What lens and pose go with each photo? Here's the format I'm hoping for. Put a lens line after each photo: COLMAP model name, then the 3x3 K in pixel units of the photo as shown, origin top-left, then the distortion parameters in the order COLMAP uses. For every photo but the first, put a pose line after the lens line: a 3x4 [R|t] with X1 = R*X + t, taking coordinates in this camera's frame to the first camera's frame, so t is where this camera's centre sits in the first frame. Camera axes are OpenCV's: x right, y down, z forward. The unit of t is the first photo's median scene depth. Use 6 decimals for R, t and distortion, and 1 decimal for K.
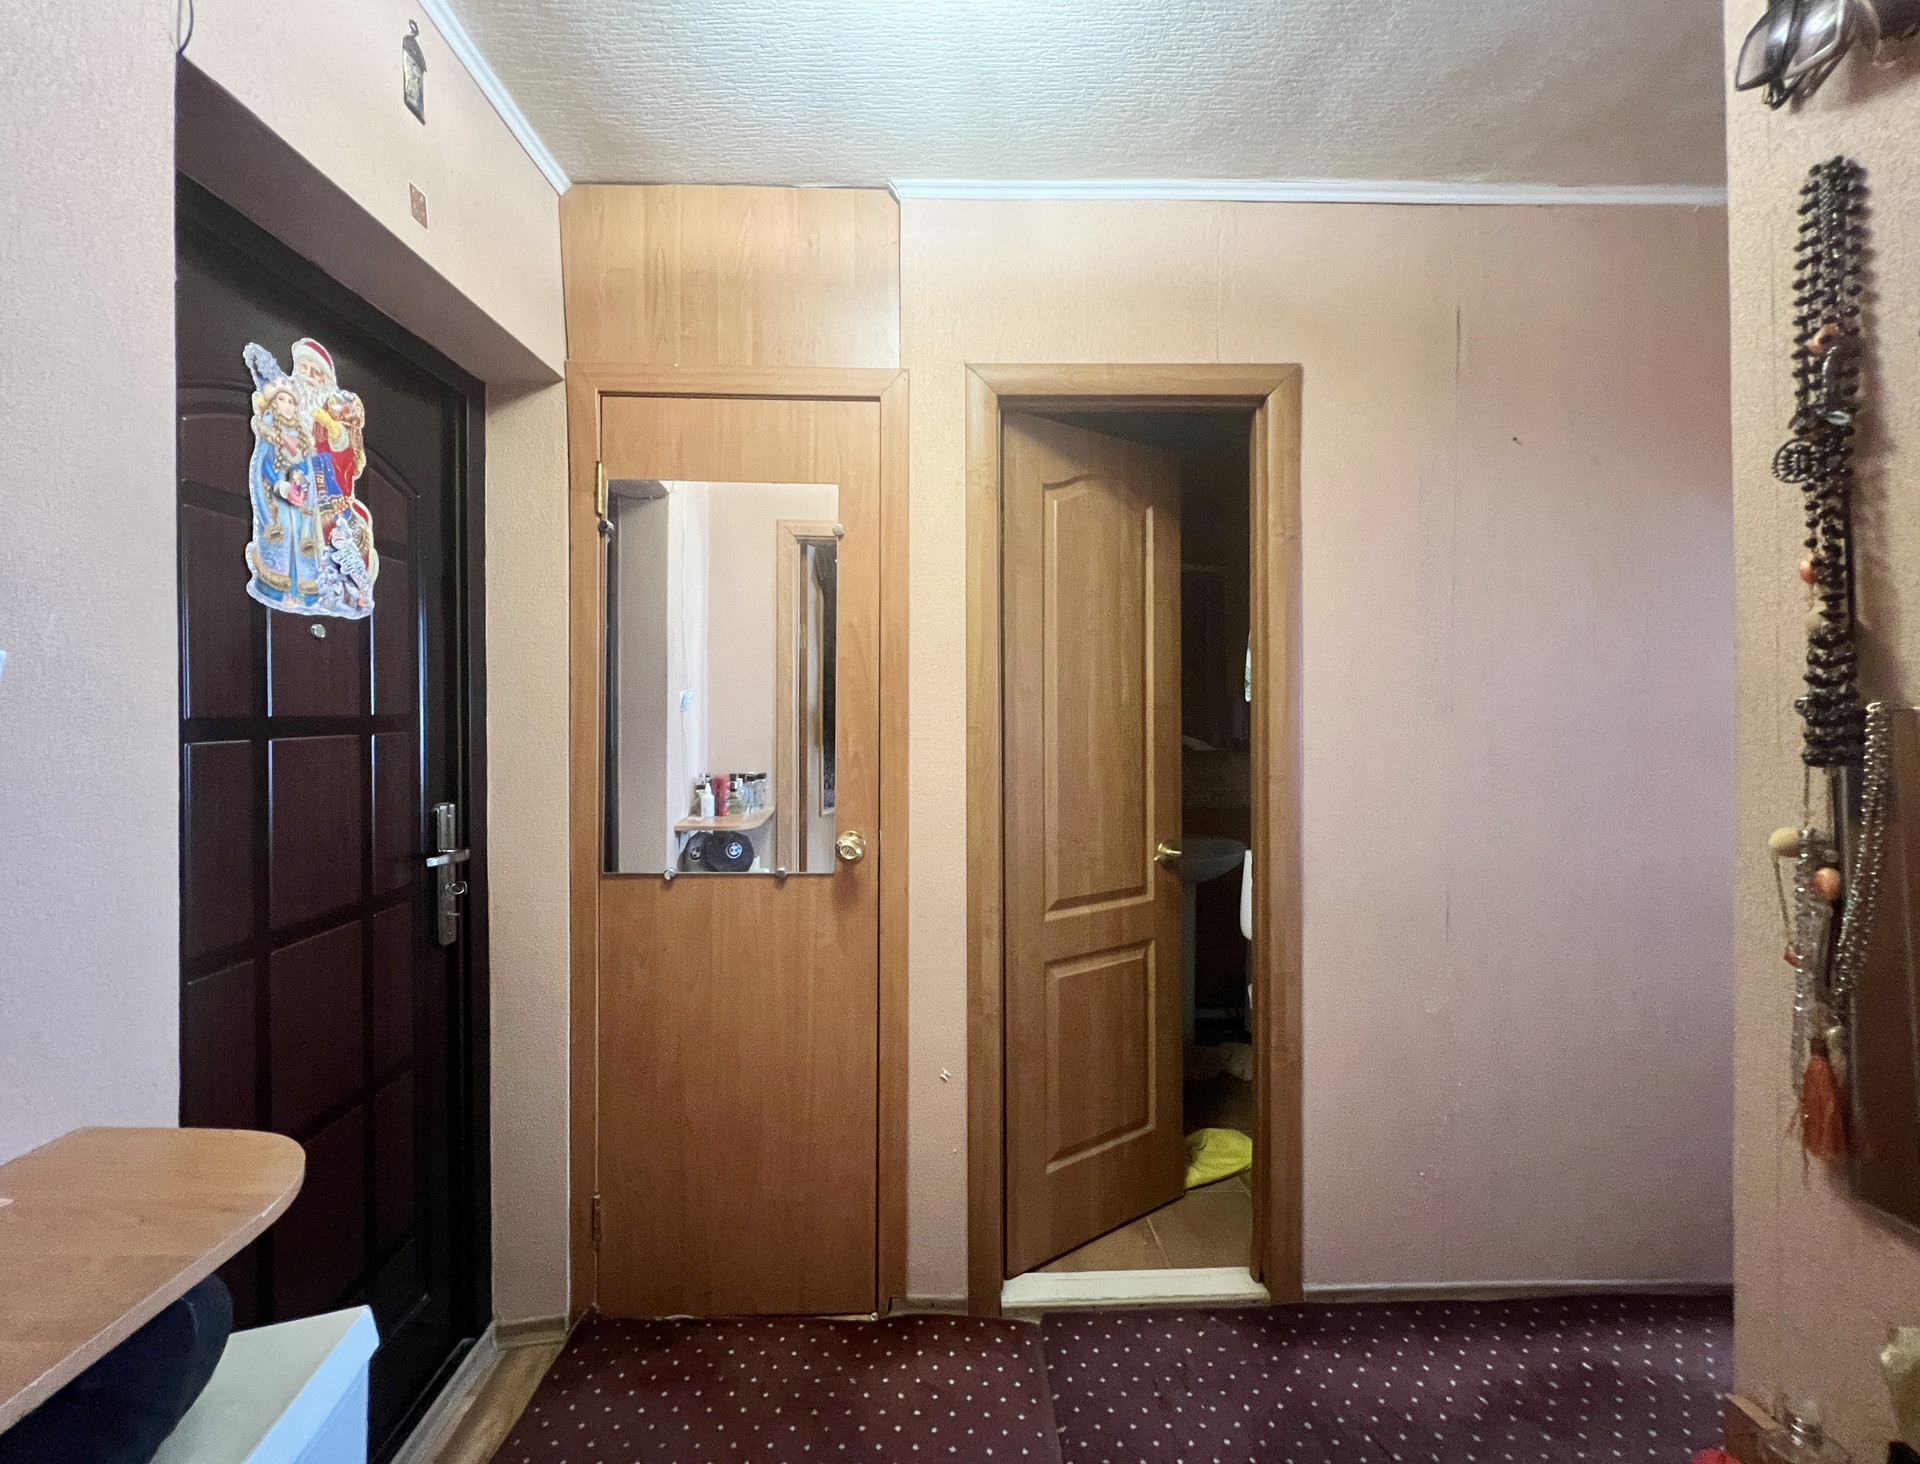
lens RADIAL K [[787.3, 0, 958.5], [0, 787.3, 715.1], [0, 0, 1]] dist [-0.003319, -0.000212]
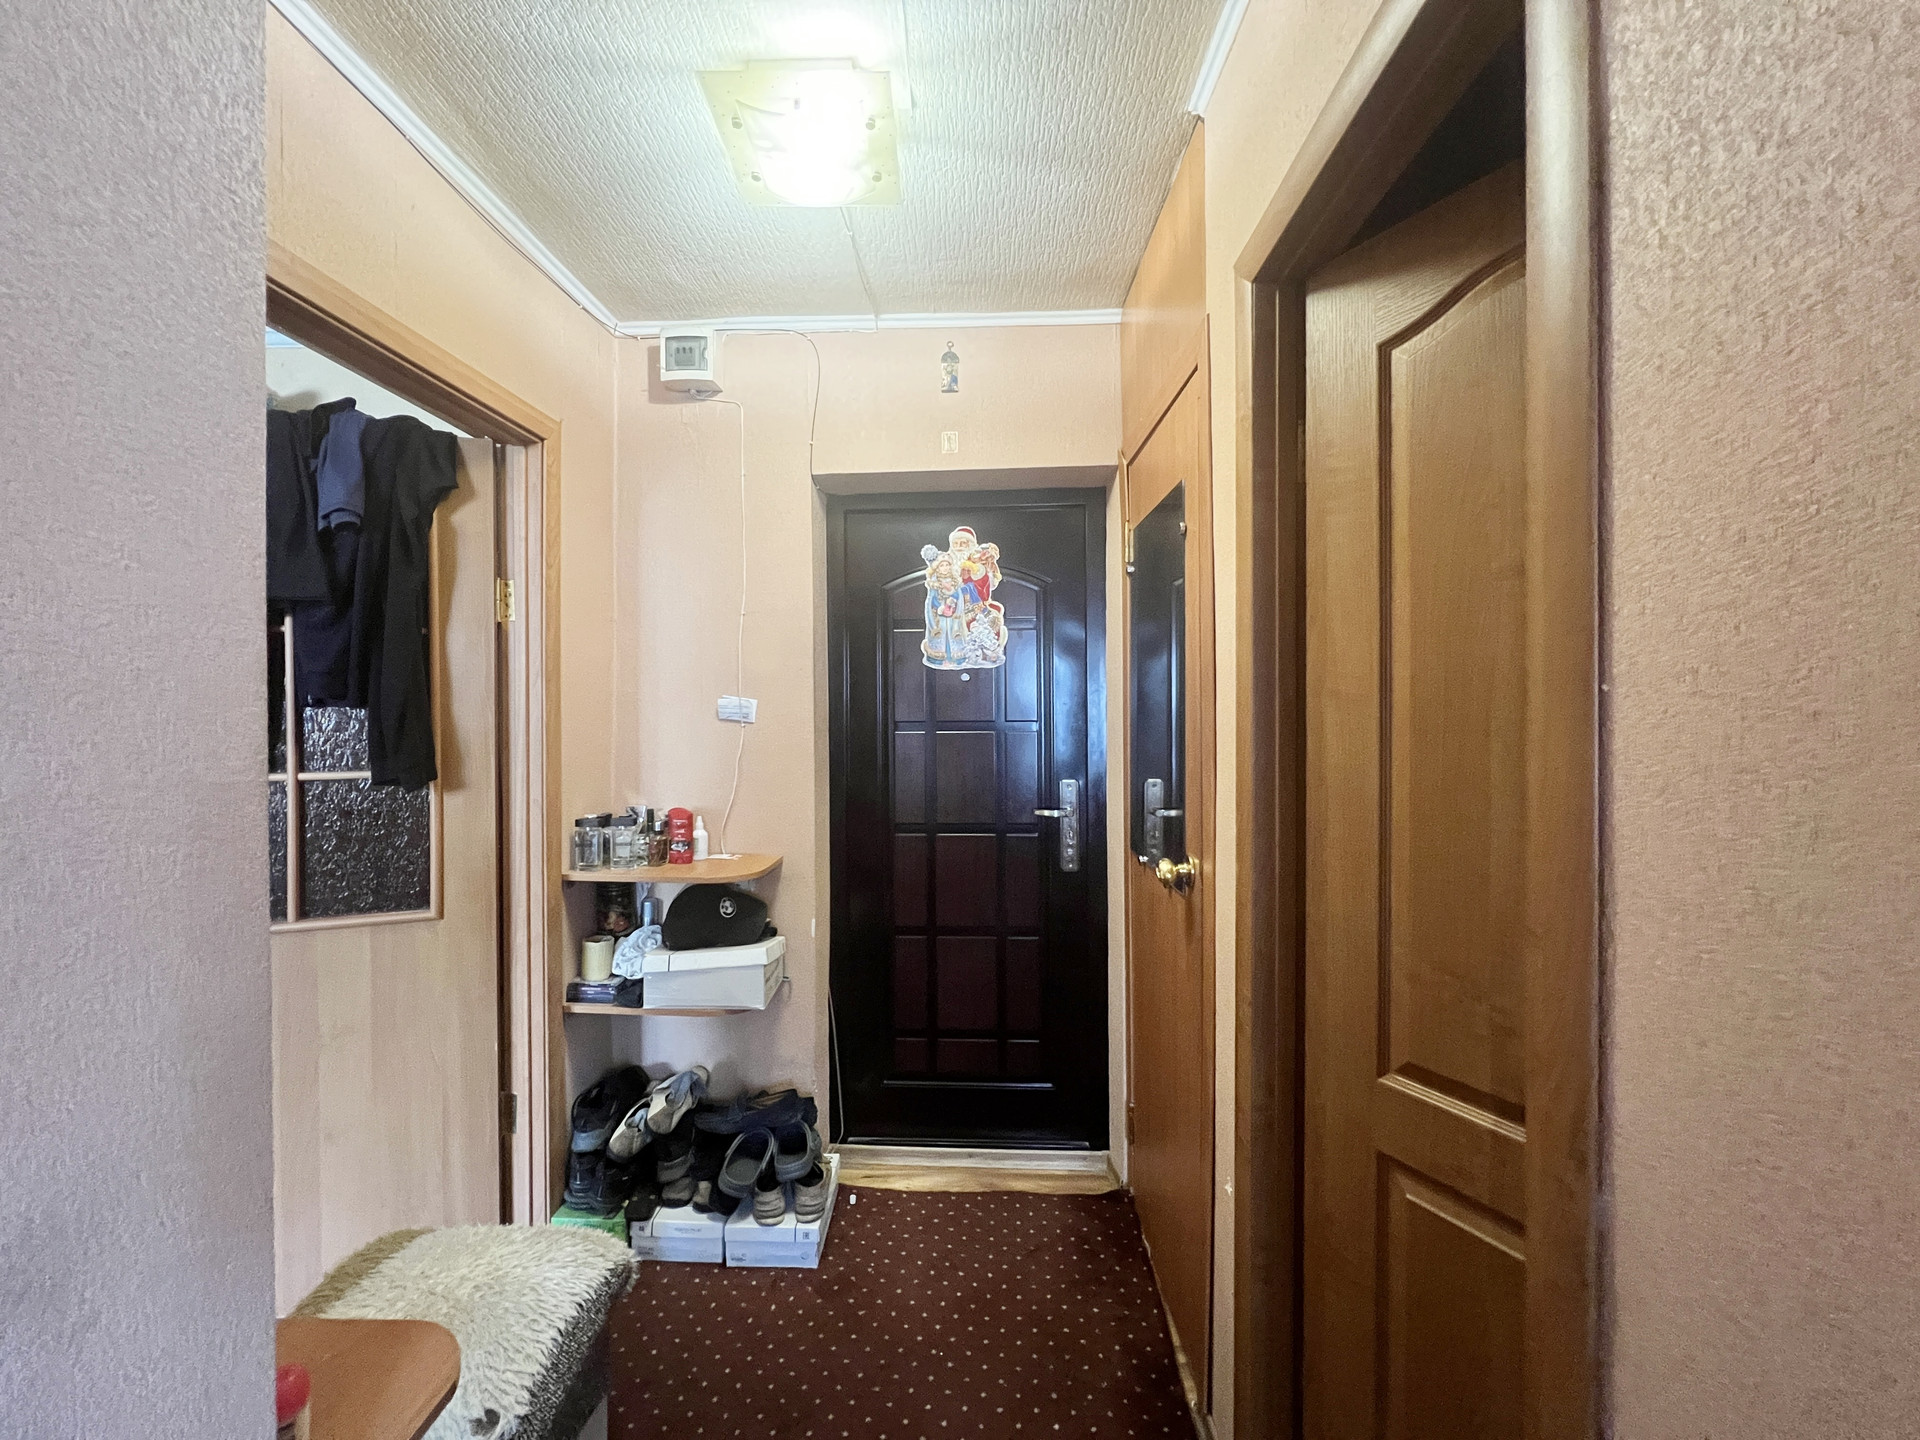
lens RADIAL K [[763.1, 0, 956.7], [0, 763.1, 718.2], [0, 0, 1]] dist [-0.001363, -0.000019]
pose [[-0.053722, 0.012681, -0.998475, 1.030980], [-0.000299, 0.999919, 0.012715, -0.029103], [0.998556, 0.000981, -0.053714, 1.054874]]
